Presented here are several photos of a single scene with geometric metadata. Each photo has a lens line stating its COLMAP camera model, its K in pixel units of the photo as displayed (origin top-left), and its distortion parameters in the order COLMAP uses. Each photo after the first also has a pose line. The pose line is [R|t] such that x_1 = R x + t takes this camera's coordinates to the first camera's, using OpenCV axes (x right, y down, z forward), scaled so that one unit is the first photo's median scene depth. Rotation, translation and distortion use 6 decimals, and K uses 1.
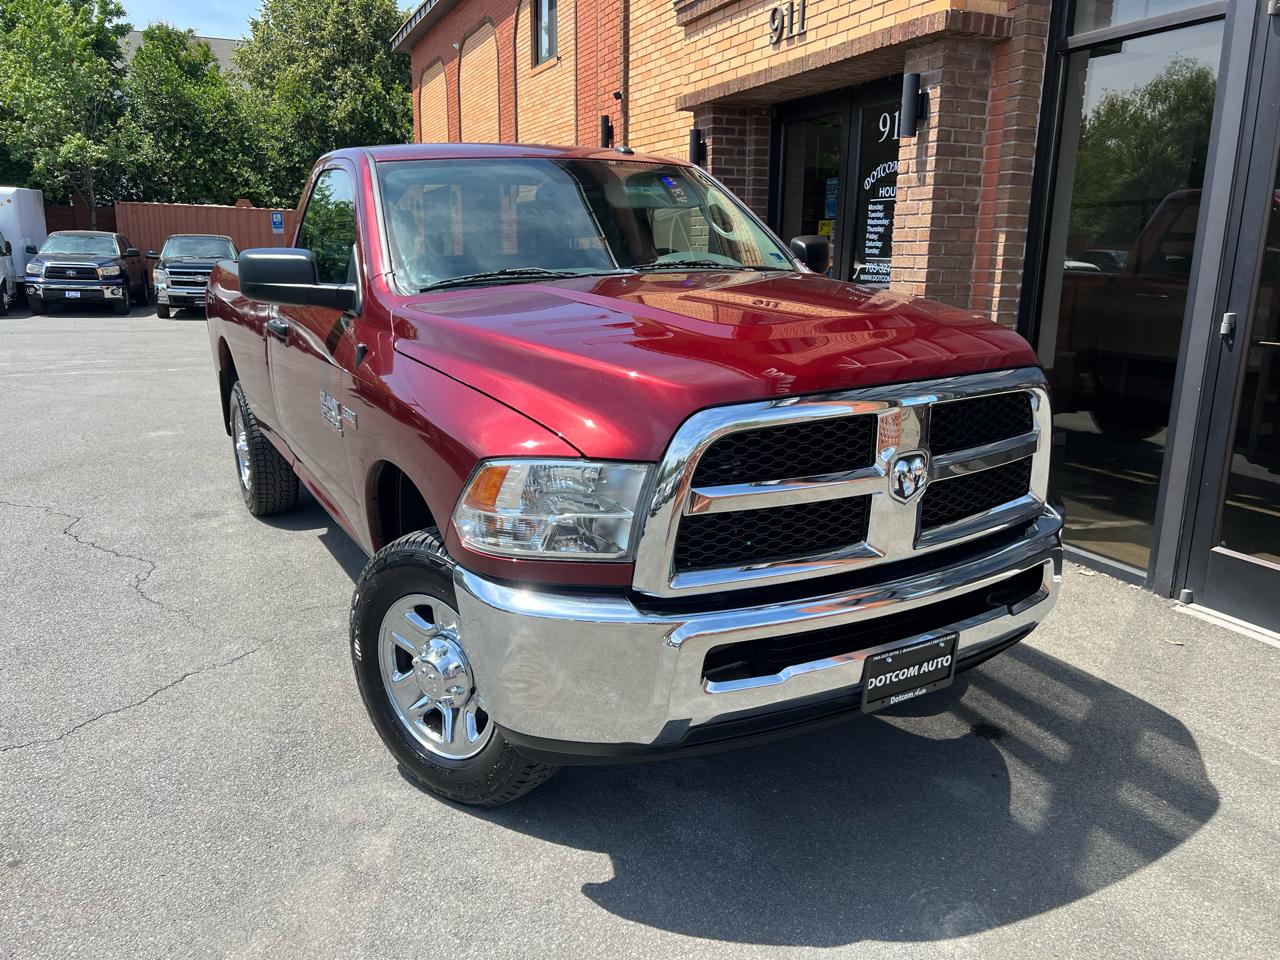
lens RADIAL K [[963.8, 0, 642.5], [0, 963.8, 484.6], [0, 0, 1]] dist [0.052579, -0.062973]
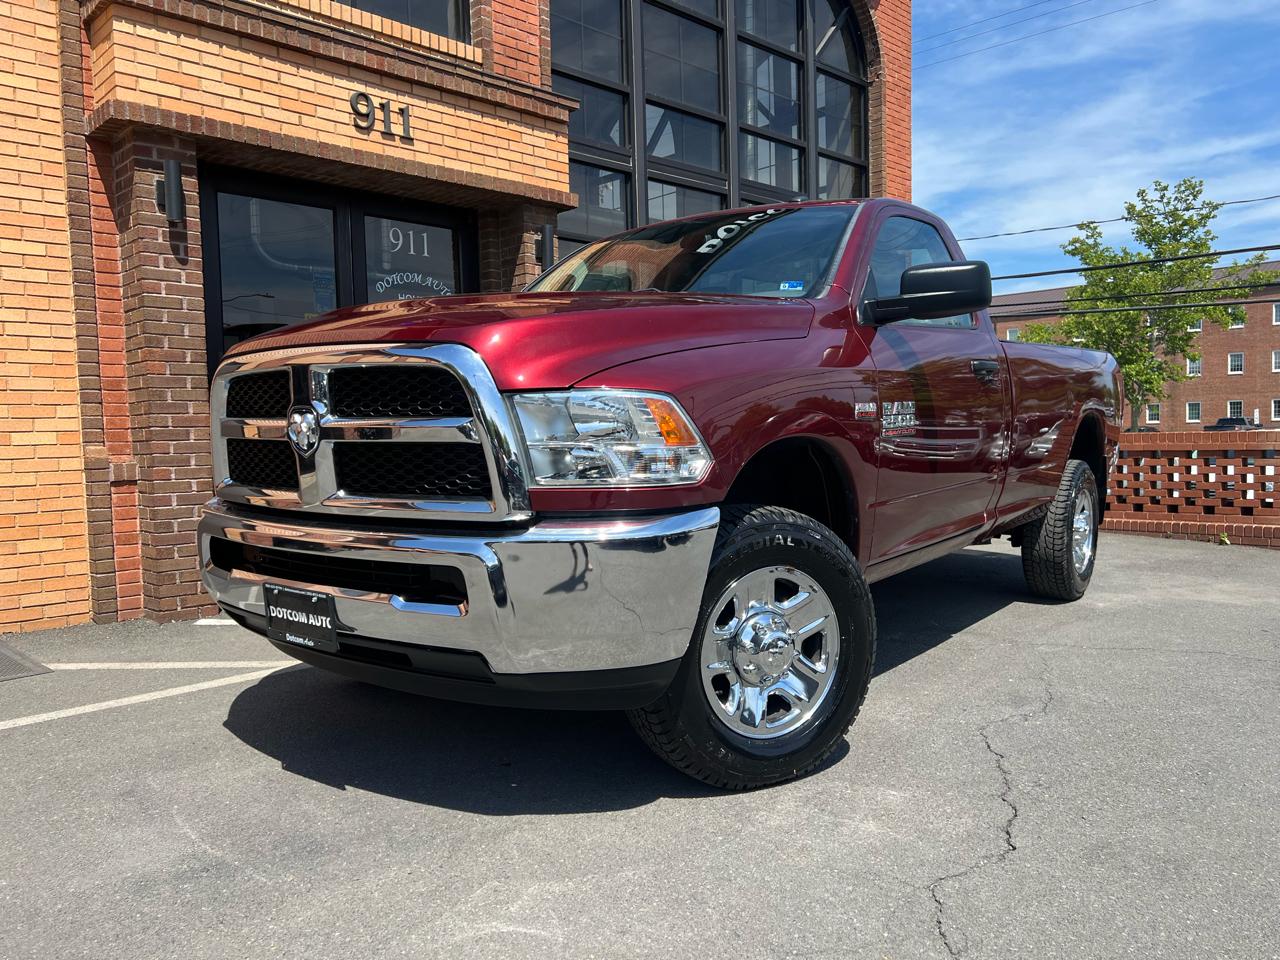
lens RADIAL K [[962.1, 0, 640.9], [0, 962.1, 487.2], [0, 0, 1]] dist [0.054468, -0.062308]
pose [[-0.348429, -0.056552, 0.935628, -0.883768], [0.234374, 0.961215, 0.145380, -0.194225], [-0.907561, 0.269941, -0.321660, 1.175739]]
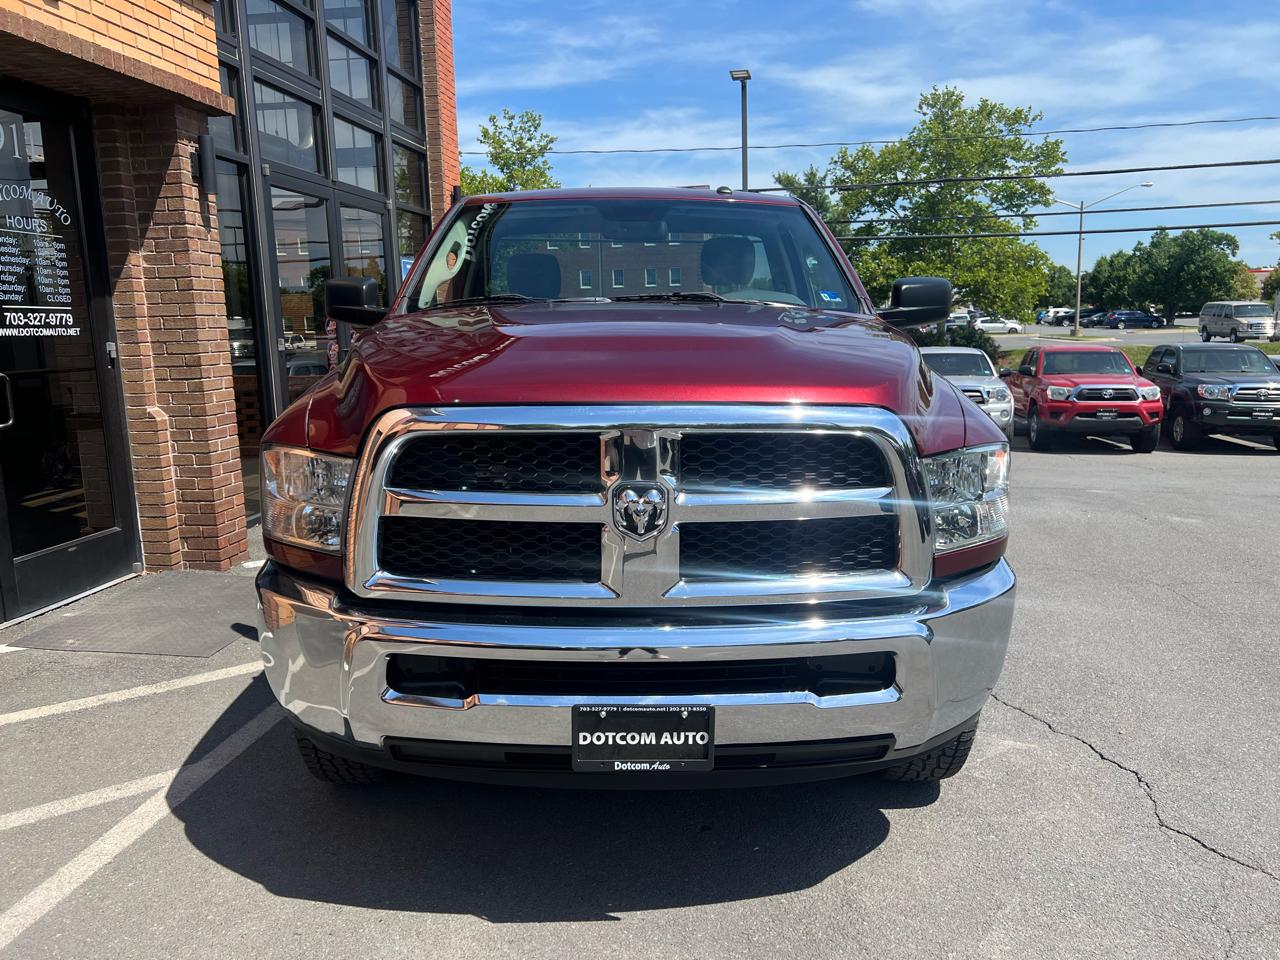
lens RADIAL K [[957.8, 0, 644.0], [0, 957.8, 486.5], [0, 0, 1]] dist [0.055295, -0.061244]
pose [[-0.852122, -0.083975, 0.516562, -0.594801], [0.130674, 0.921639, 0.365386, -0.326069], [-0.506766, 0.378854, -0.774375, 1.432261]]
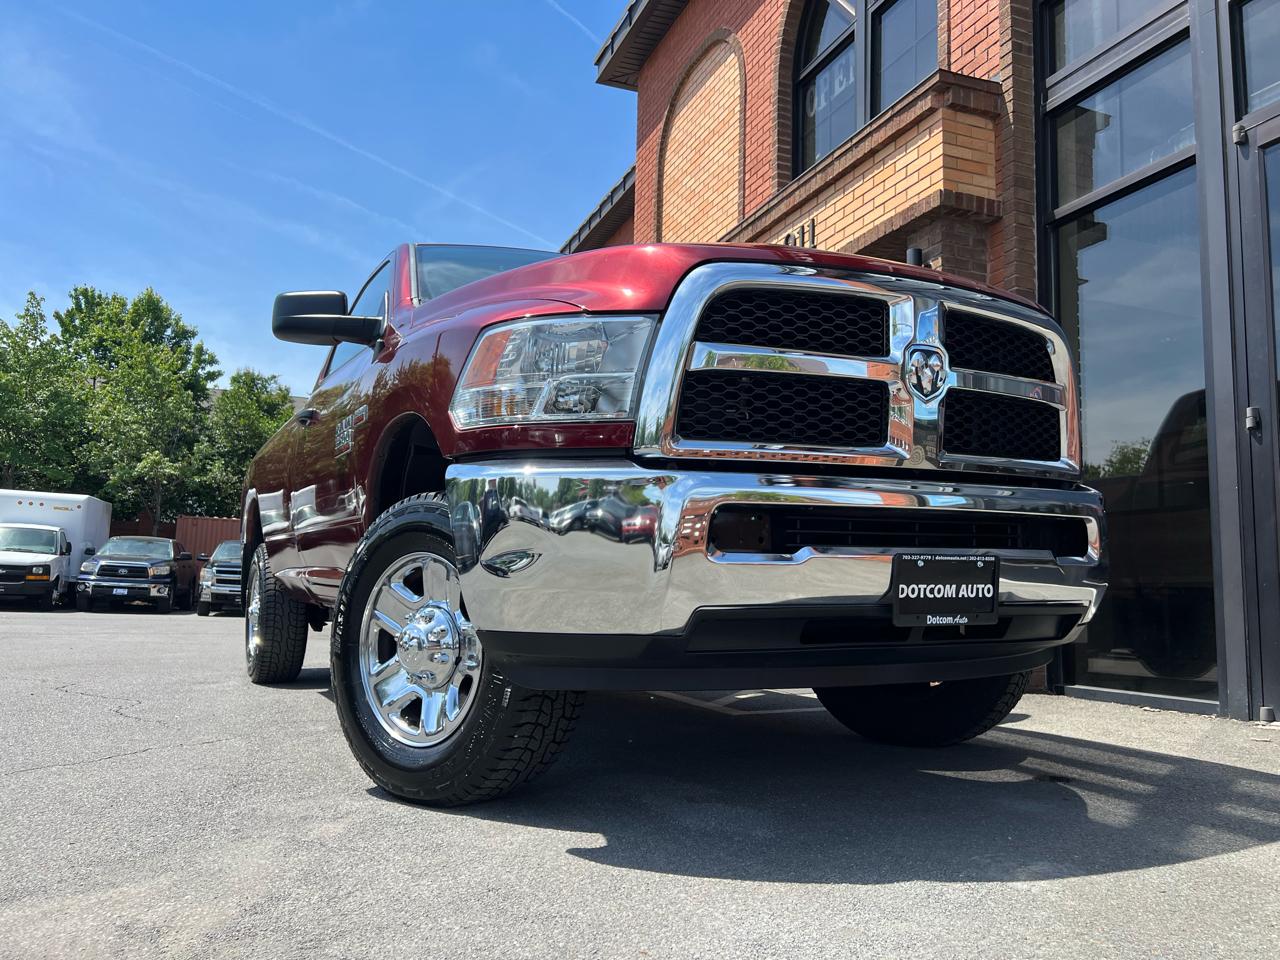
lens RADIAL K [[964.1, 0, 644.0], [0, 964.1, 486.3], [0, 0, 1]] dist [0.046594, -0.053578]
pose [[0.999364, 0.008613, -0.034603, 0.012019], [-0.020064, 0.938033, -0.345965, 0.172336], [0.029478, 0.346439, 0.937609, 0.052775]]
